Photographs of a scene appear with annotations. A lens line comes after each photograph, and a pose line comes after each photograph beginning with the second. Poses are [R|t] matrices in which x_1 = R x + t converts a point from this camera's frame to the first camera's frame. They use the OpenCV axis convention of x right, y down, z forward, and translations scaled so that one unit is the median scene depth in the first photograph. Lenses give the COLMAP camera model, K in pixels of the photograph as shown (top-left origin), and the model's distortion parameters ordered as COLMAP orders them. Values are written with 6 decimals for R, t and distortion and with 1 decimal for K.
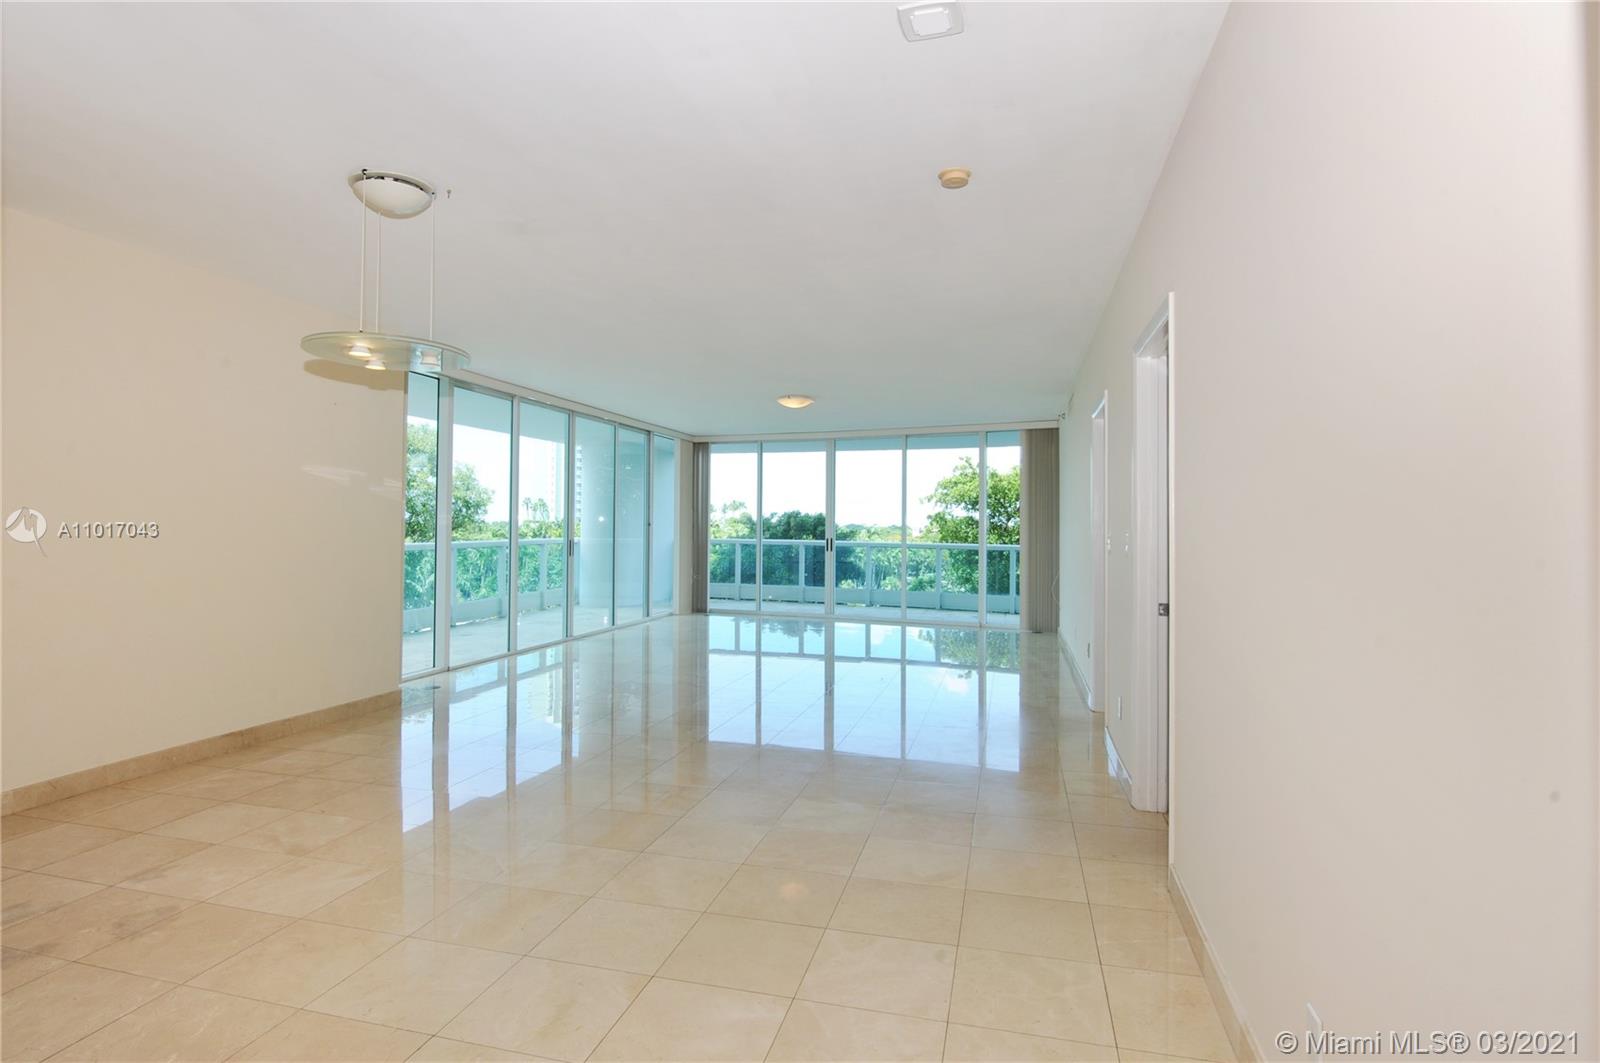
lens RADIAL K [[852.2, 0, 795.2], [0, 852.2, 522.5], [0, 0, 1]] dist [0.002842, 0.000863]
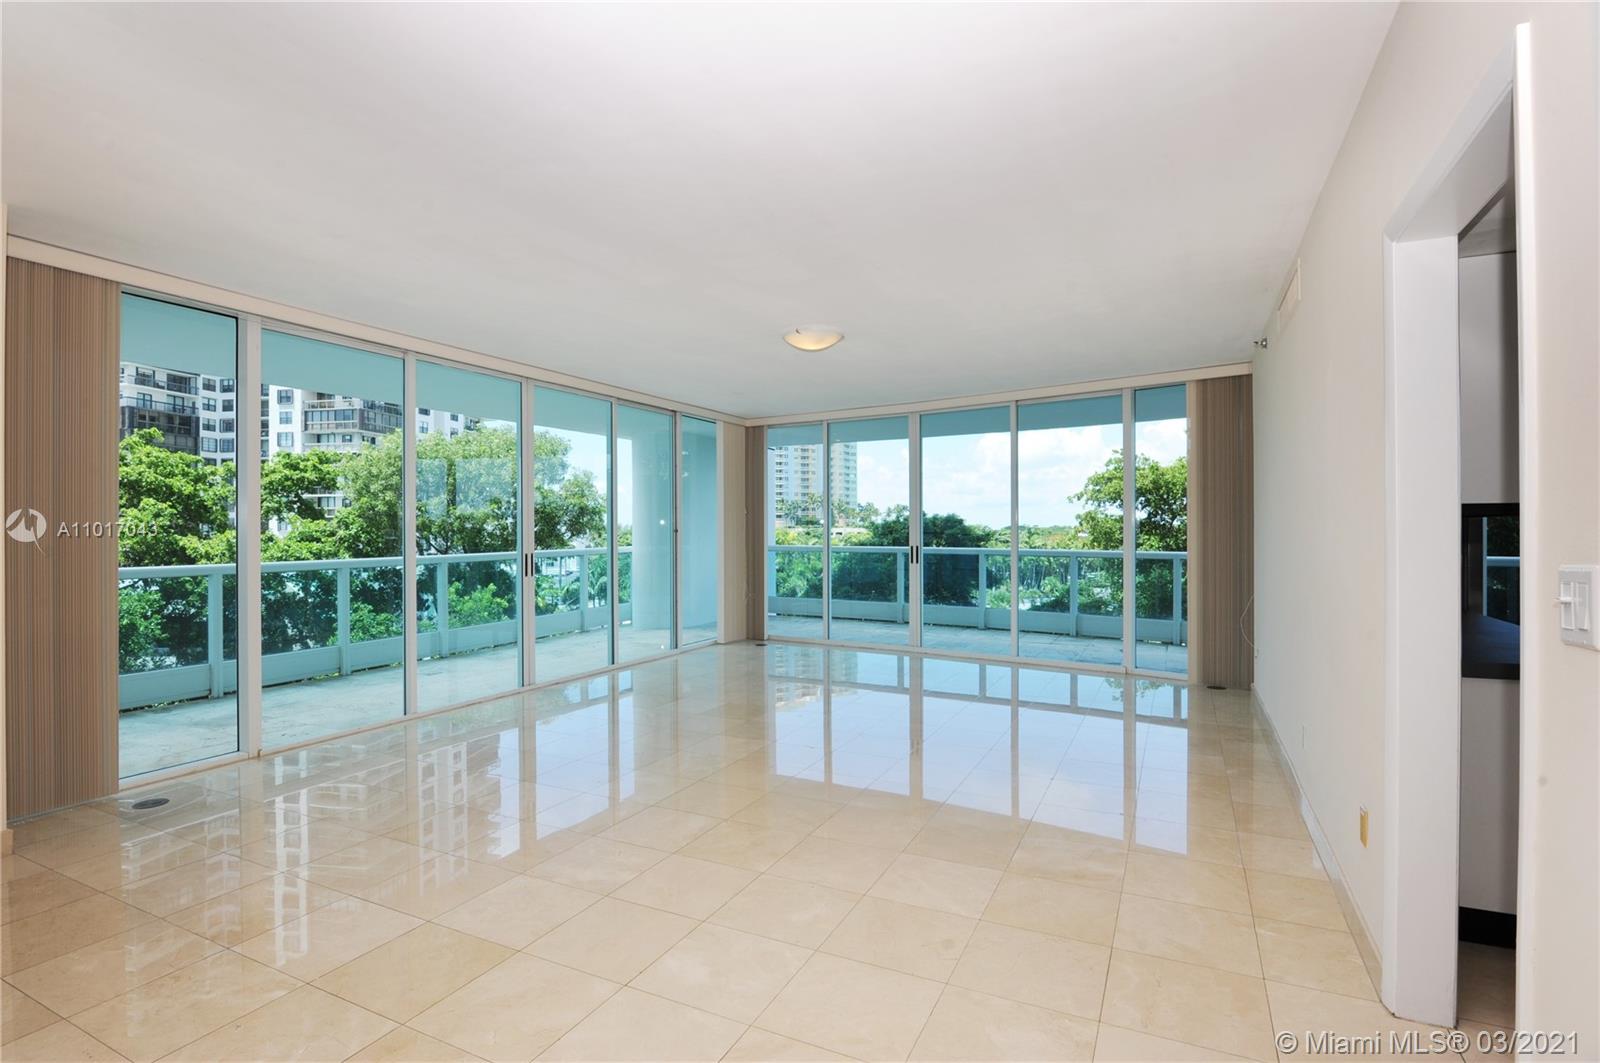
lens RADIAL K [[767.9, 0, 805.6], [0, 767.9, 536.3], [0, 0, 1]] dist [-0.004850, -0.000782]
pose [[0.979260, -0.010134, -0.202355, 0.067241], [0.013088, 0.999826, 0.013268, -0.000646], [0.202186, -0.015641, 0.979222, 0.255897]]
